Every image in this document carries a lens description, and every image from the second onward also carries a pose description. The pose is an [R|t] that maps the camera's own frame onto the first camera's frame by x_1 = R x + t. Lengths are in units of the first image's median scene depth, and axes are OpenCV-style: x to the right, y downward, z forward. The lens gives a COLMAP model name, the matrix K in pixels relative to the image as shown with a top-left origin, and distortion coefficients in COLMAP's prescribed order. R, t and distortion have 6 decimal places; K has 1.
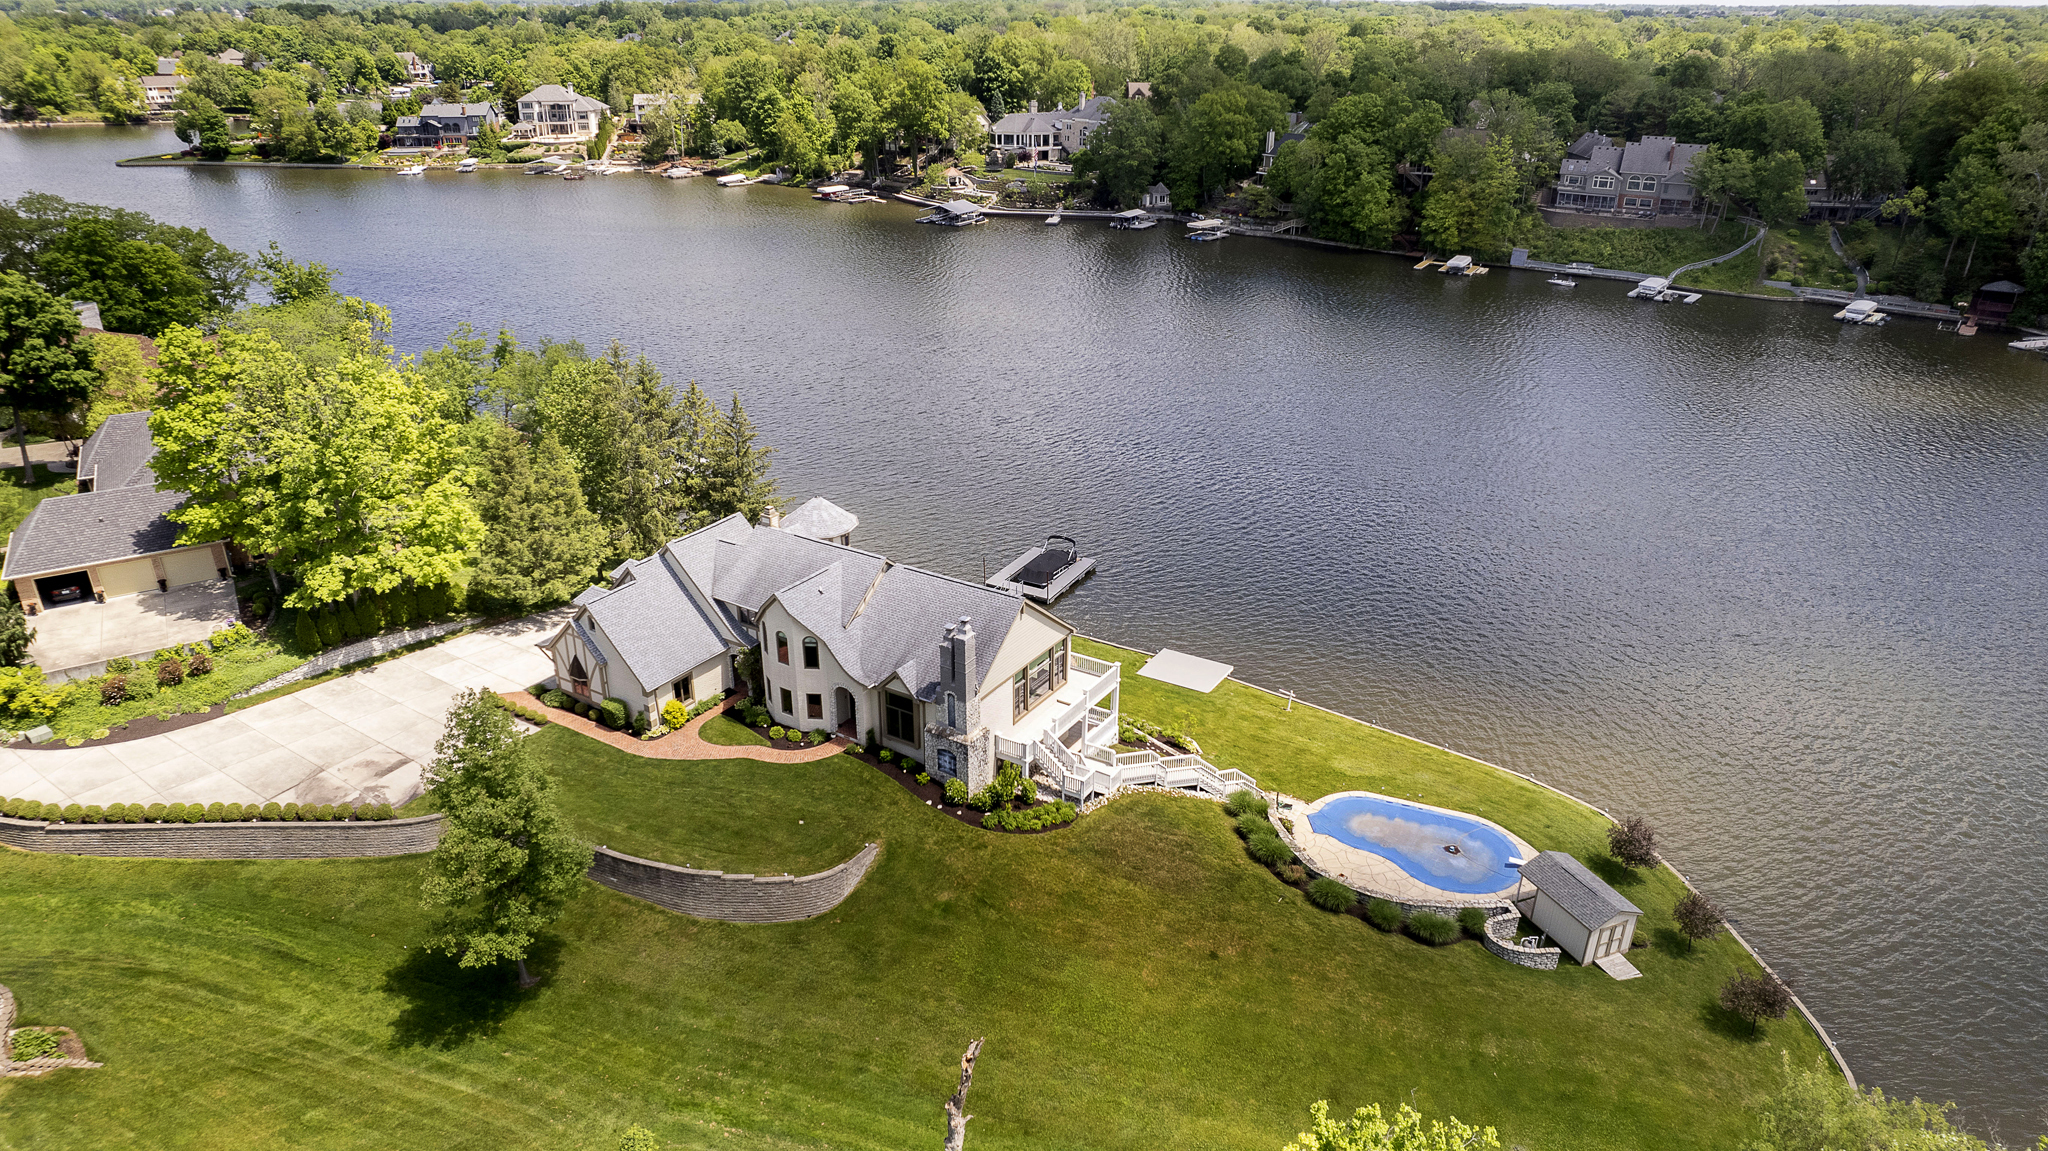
lens RADIAL K [[1303.8, 0, 1029.9], [0, 1303.8, 579.2], [0, 0, 1]] dist [-0.068255, 0.055933]
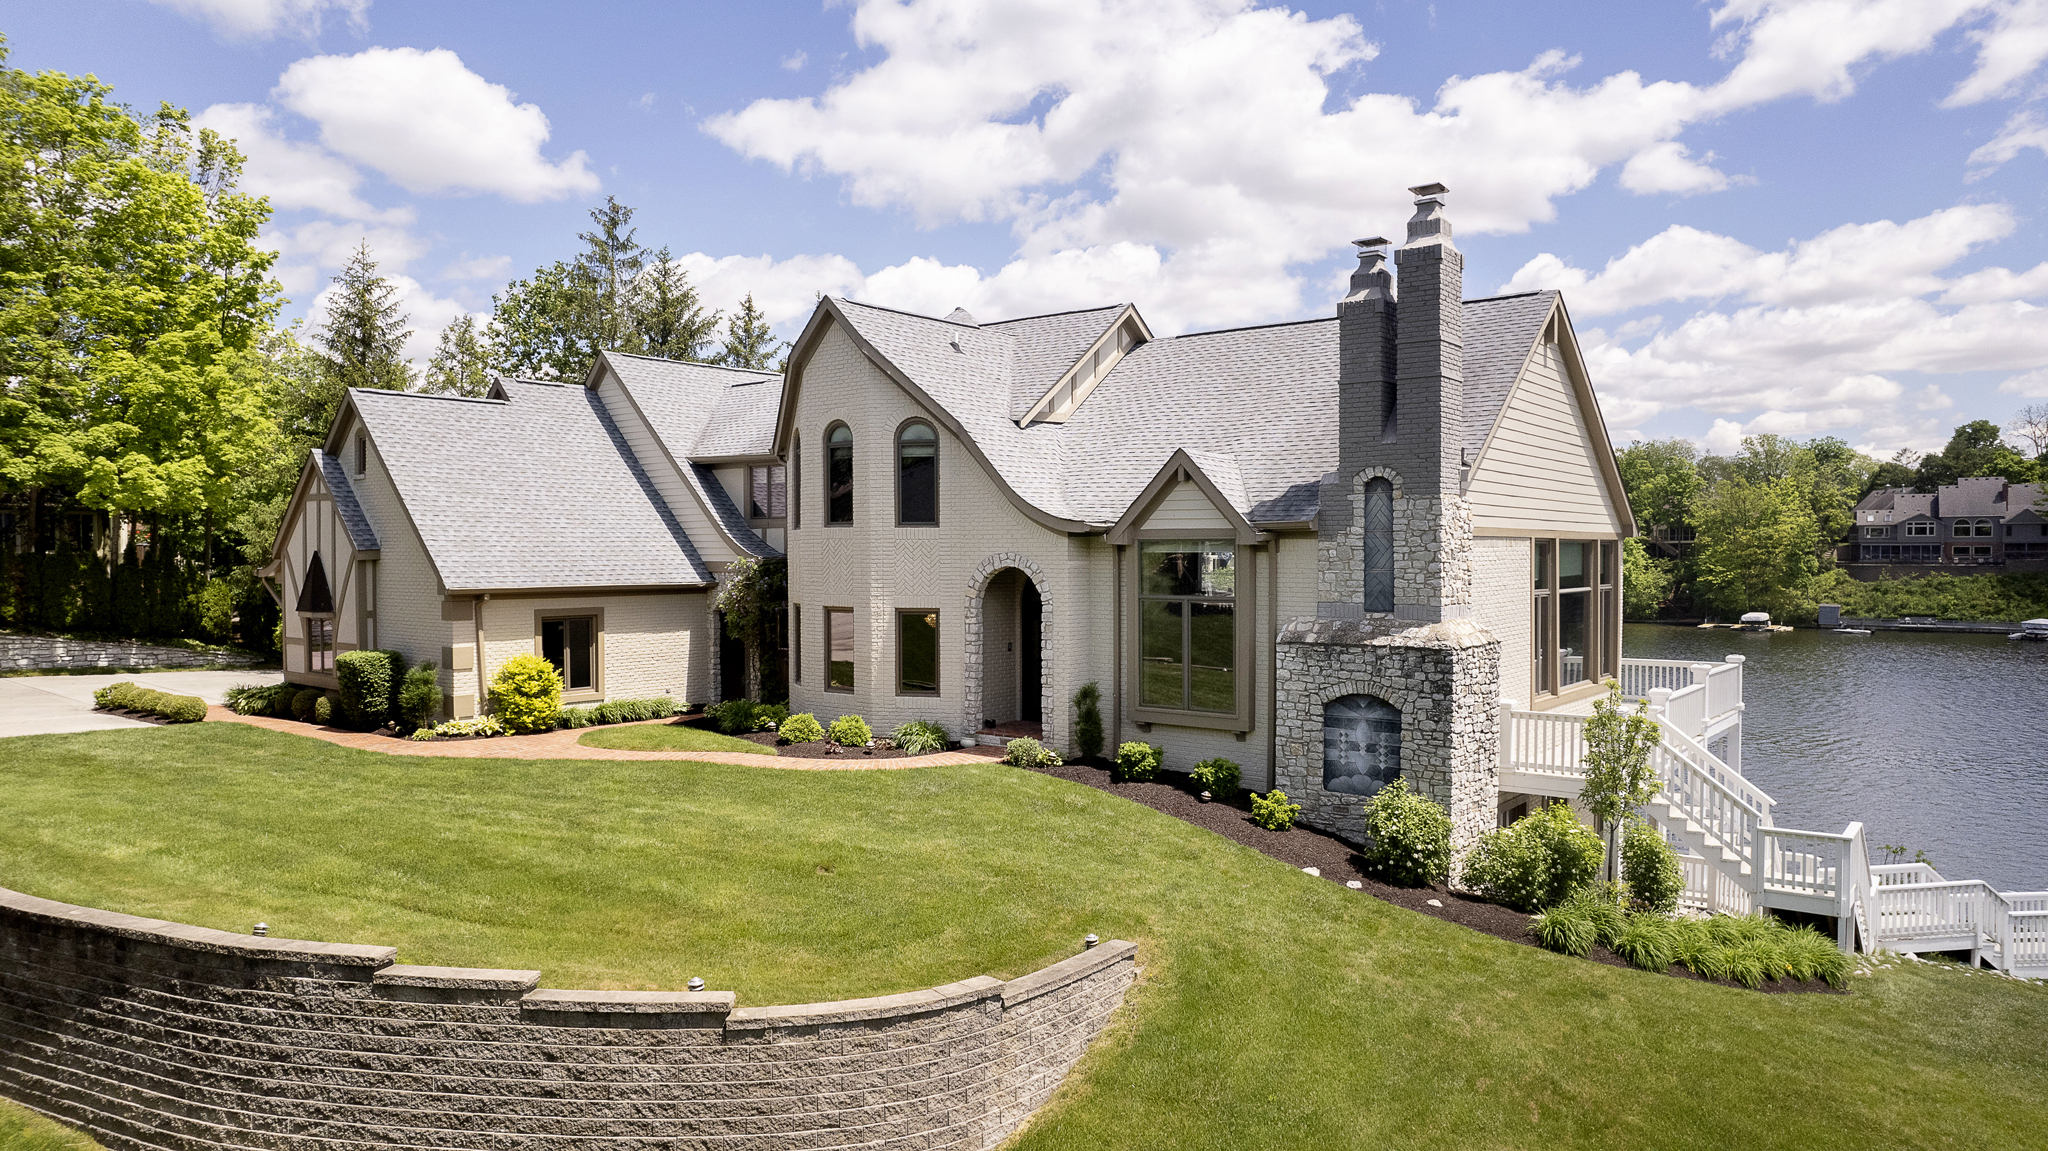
lens RADIAL K [[1303.8, 0, 1020.3], [0, 1303.8, 593.3], [0, 0, 1]] dist [-0.068255, 0.055933]
pose [[0.992852, -0.008622, -0.119038, -0.033422], [-0.037488, 0.924378, -0.379630, 0.070986], [0.113310, 0.381379, 0.917448, 0.231982]]
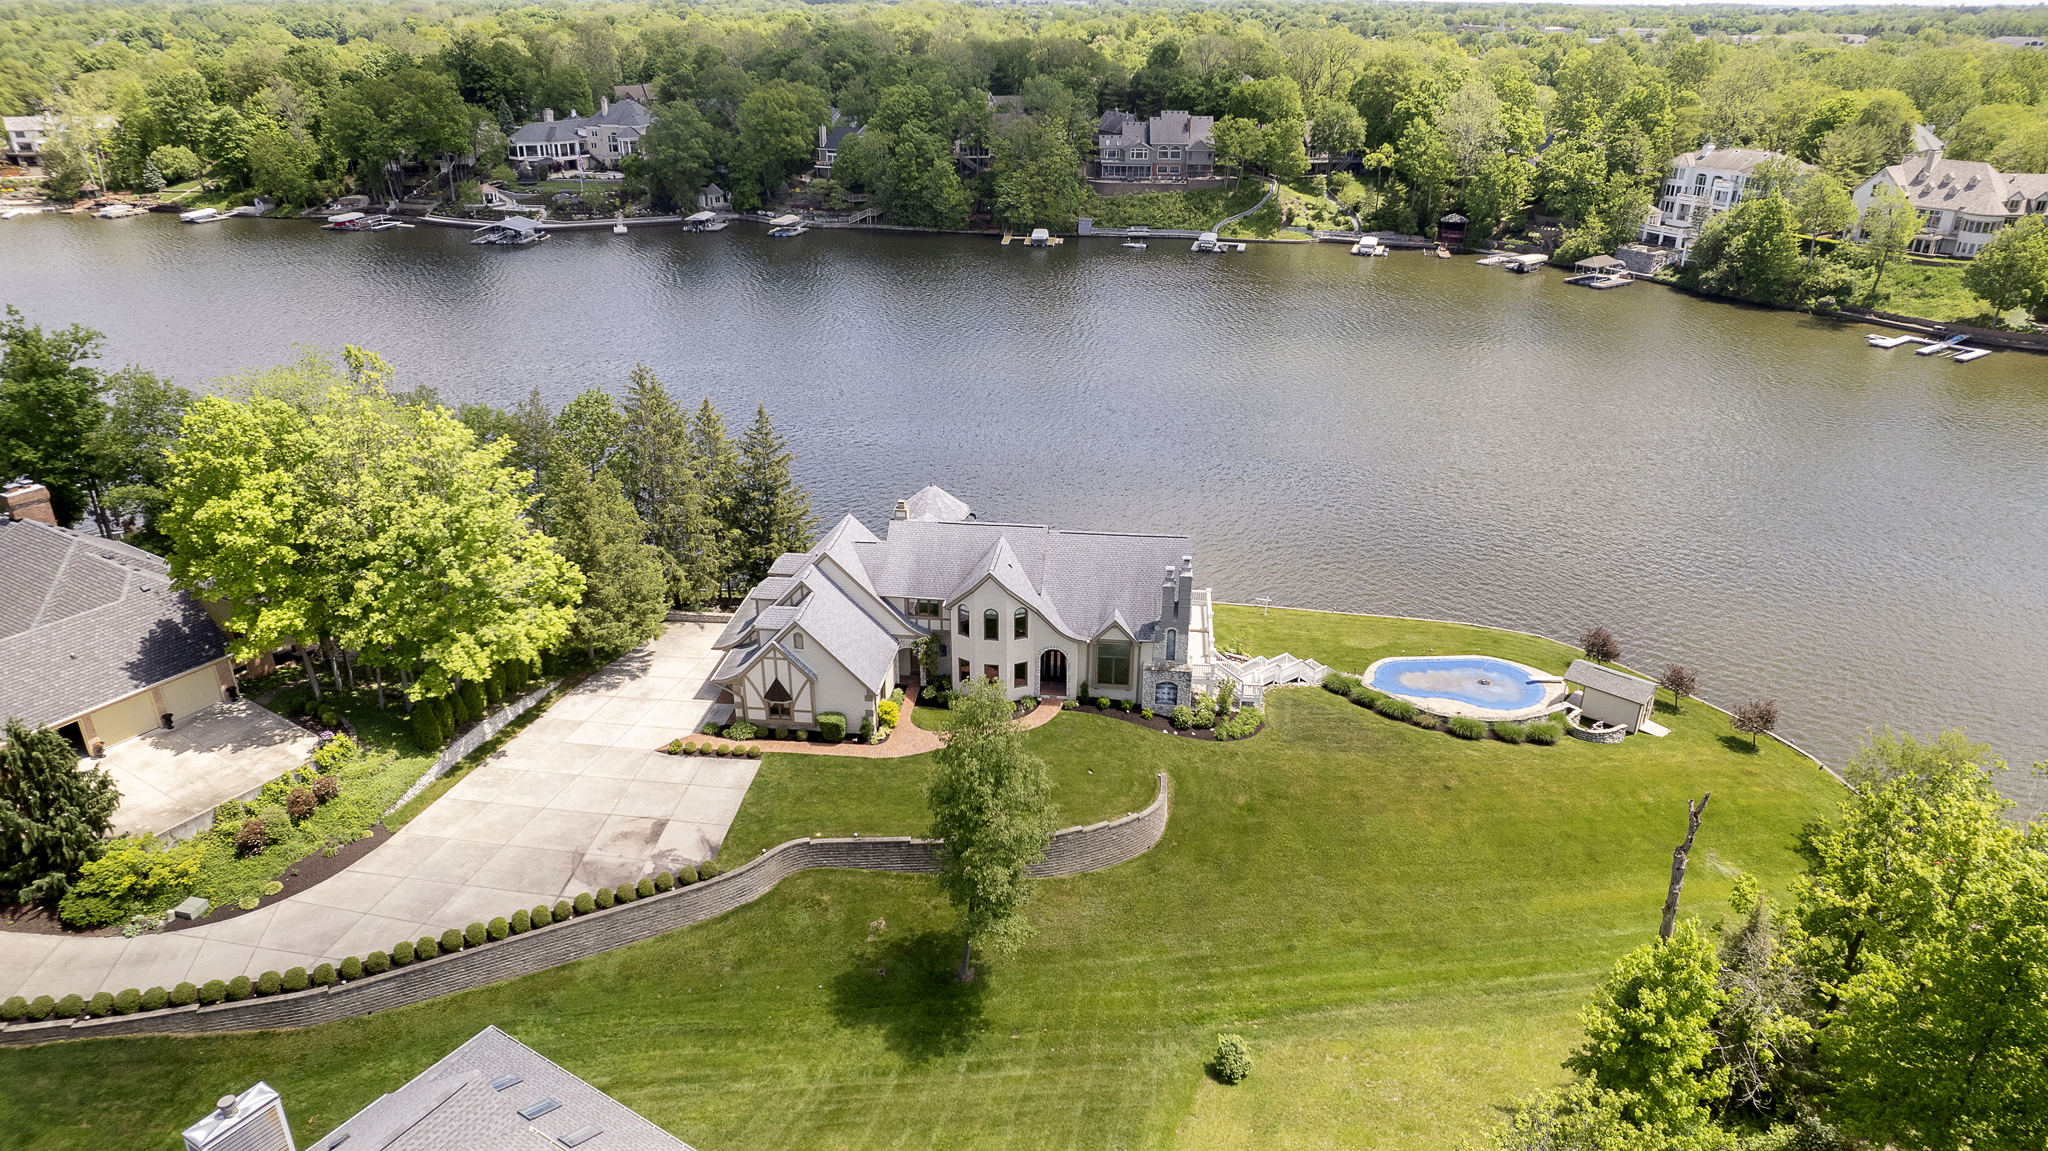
lens RADIAL K [[1303.8, 0, 1028.1], [0, 1303.8, 574.1], [0, 0, 1]] dist [-0.068255, 0.055933]
pose [[0.898472, -0.181958, 0.399549, -0.190576], [0.182379, 0.982519, 0.037330, -0.006829], [-0.399357, 0.039330, 0.915951, 0.010697]]
